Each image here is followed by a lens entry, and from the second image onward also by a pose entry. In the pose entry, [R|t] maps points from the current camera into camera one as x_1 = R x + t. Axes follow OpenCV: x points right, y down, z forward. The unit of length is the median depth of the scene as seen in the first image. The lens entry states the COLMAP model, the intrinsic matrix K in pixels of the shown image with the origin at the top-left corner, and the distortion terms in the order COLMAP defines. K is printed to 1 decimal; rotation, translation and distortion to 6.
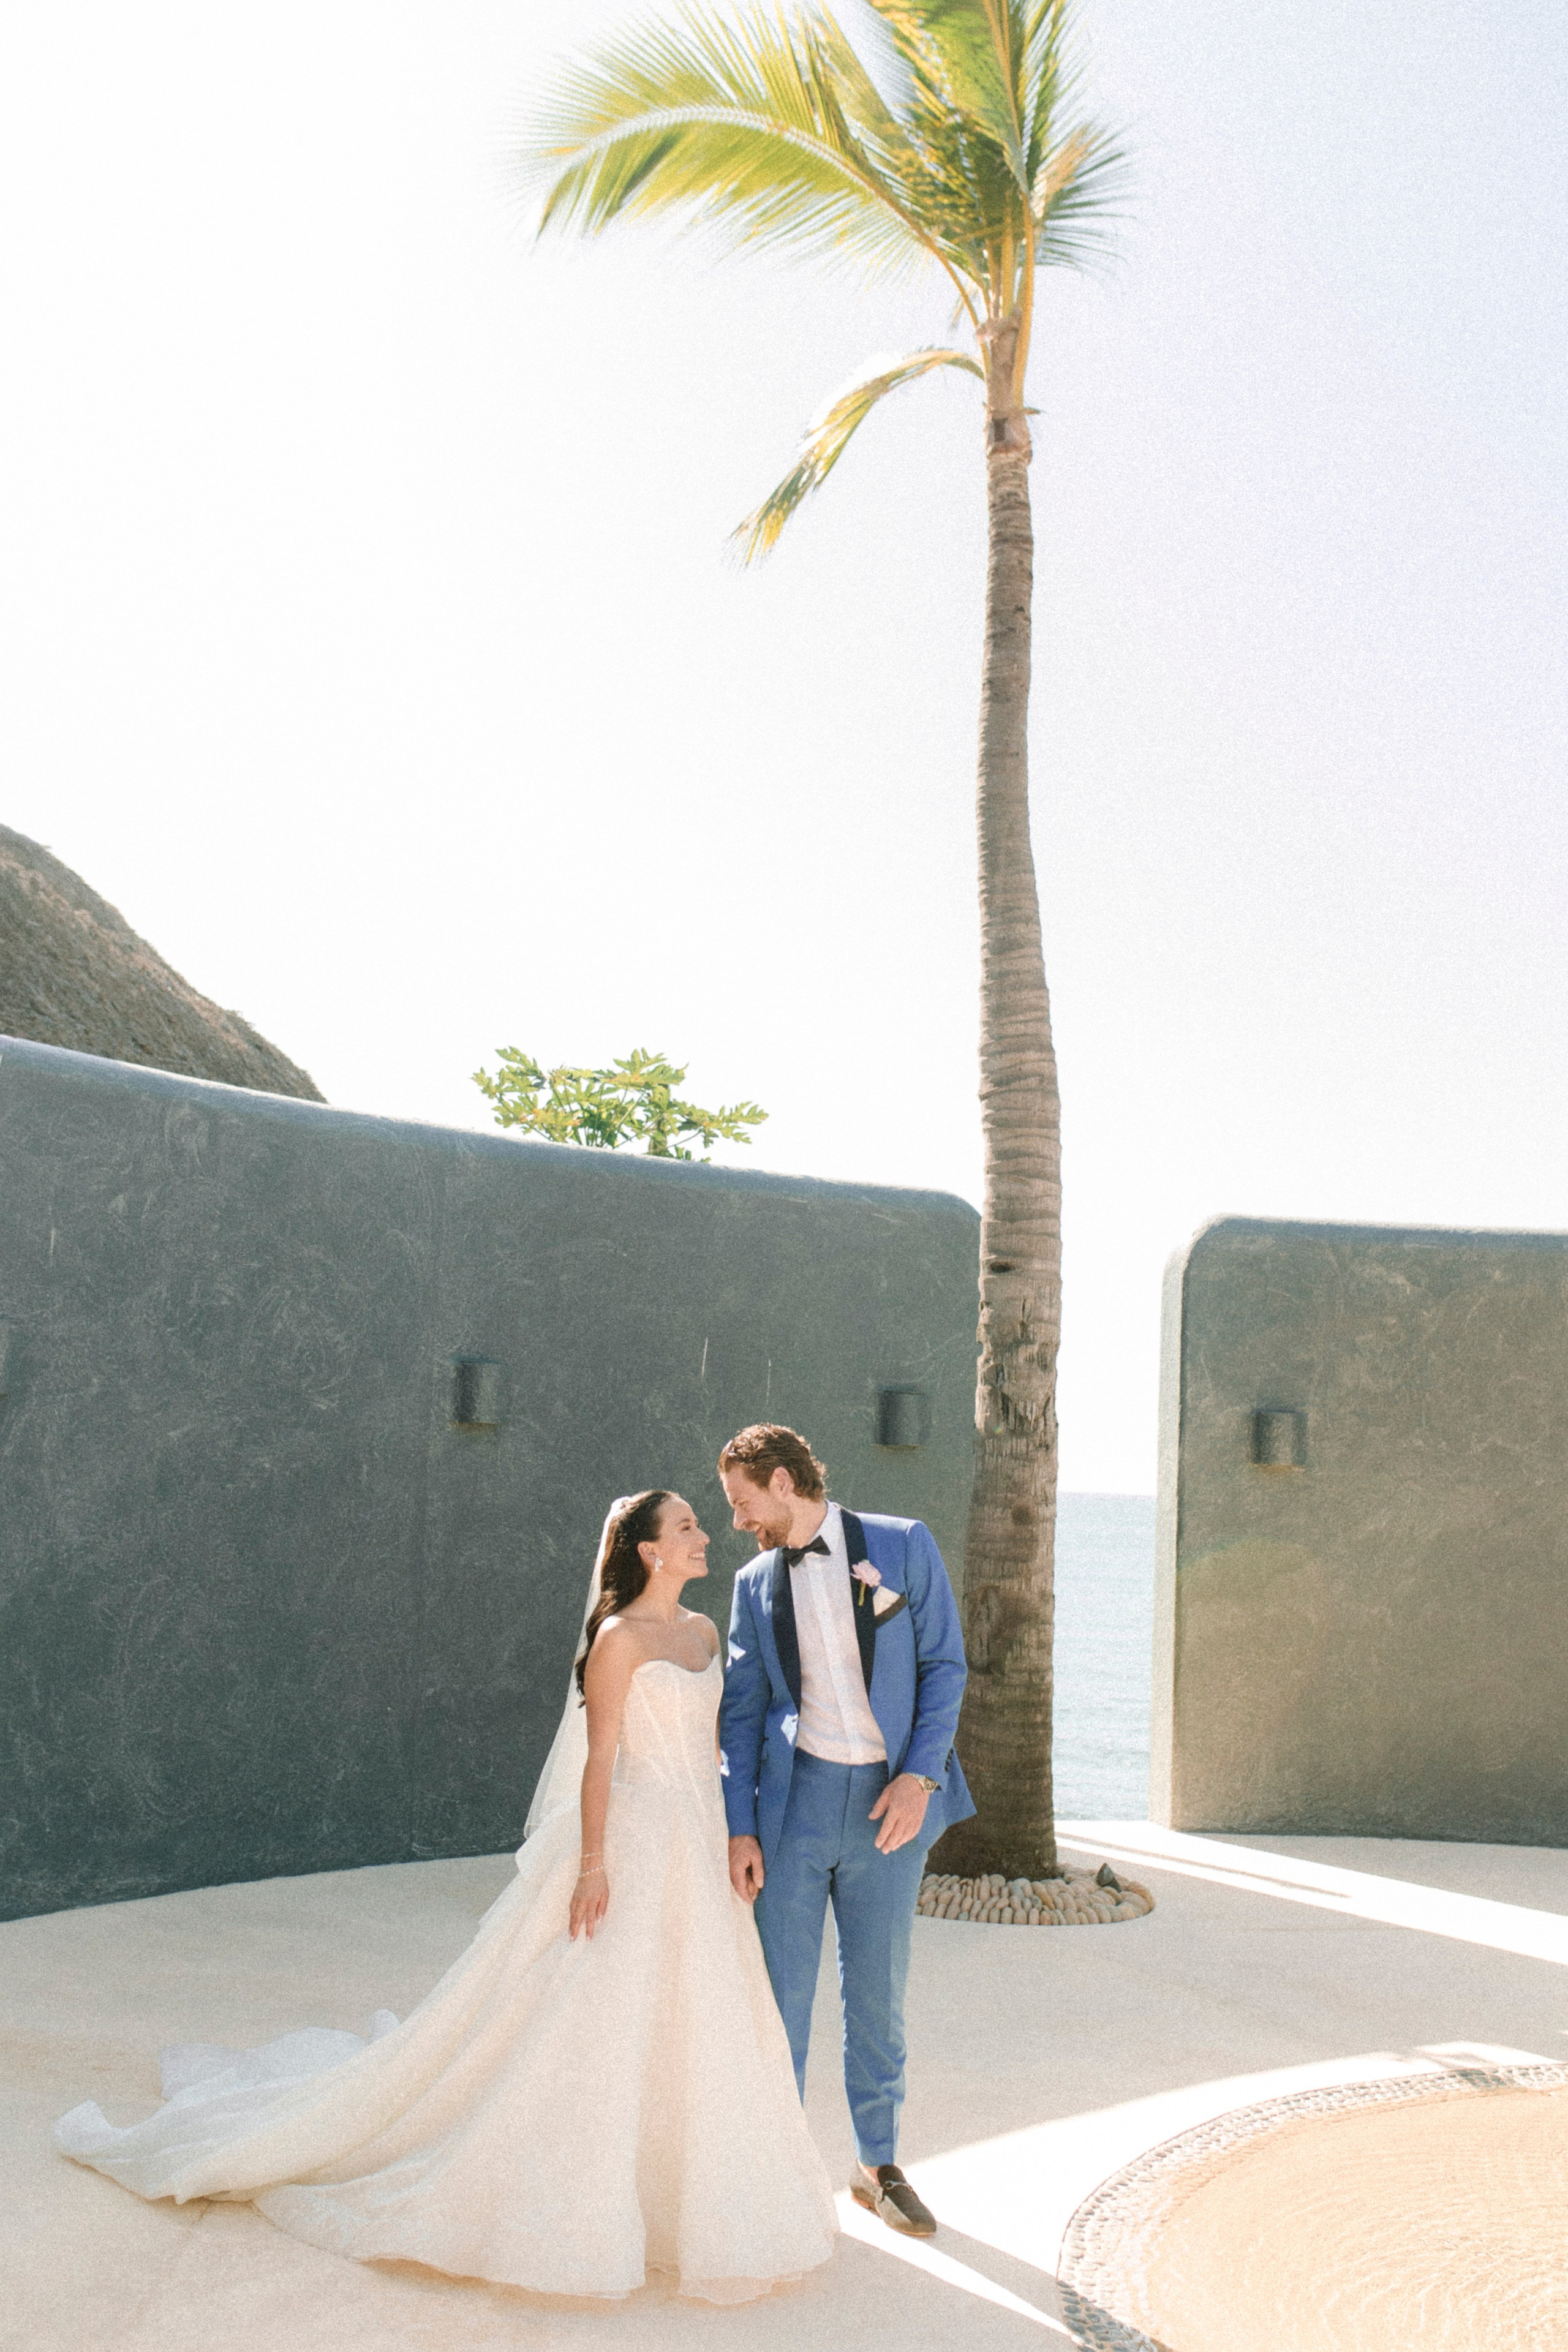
lens RADIAL K [[2517.1, 0, 784.0], [0, 2517.1, 1176.0], [0, 0, 1]] dist [0.020491, 0.003536]
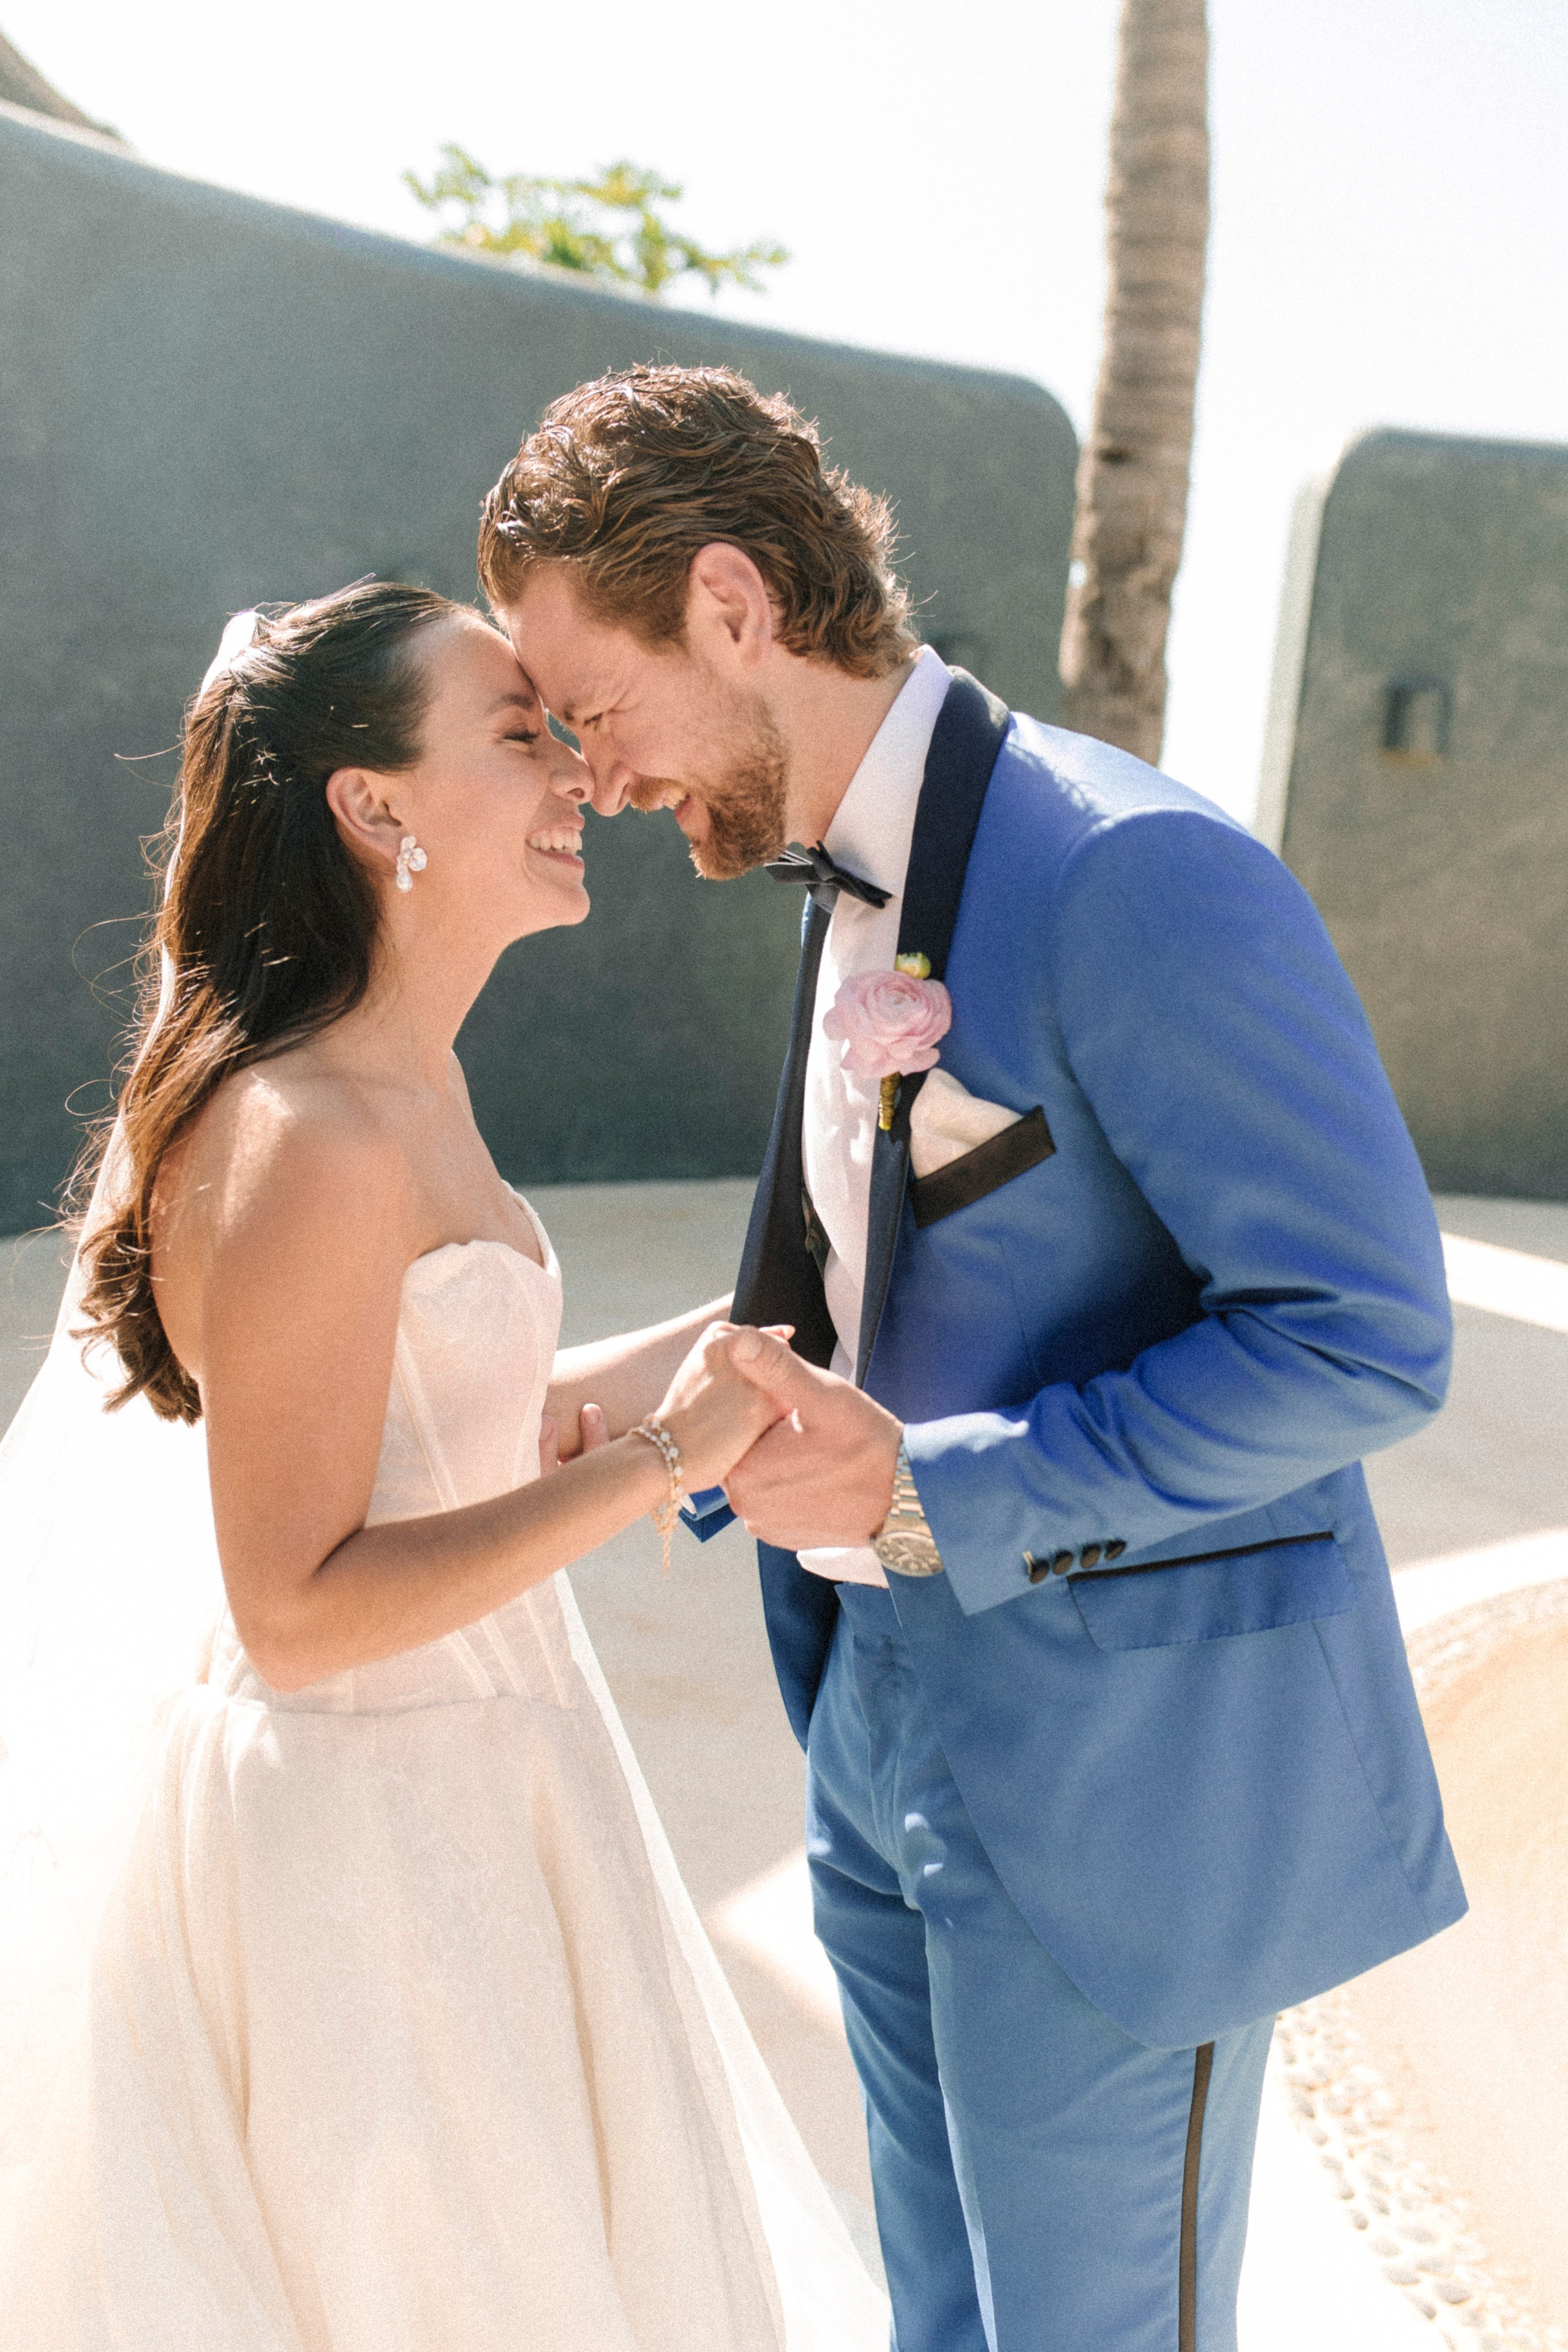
lens RADIAL K [[2517.1, 0, 784.0], [0, 2517.1, 1176.0], [0, 0, 1]] dist [0.020491, 0.003536]
pose [[0.999349, 0.036001, -0.002432, 0.002364], [-0.033892, 0.959672, 0.279071, 0.032646], [0.012381, -0.278806, 0.960267, 0.232341]]
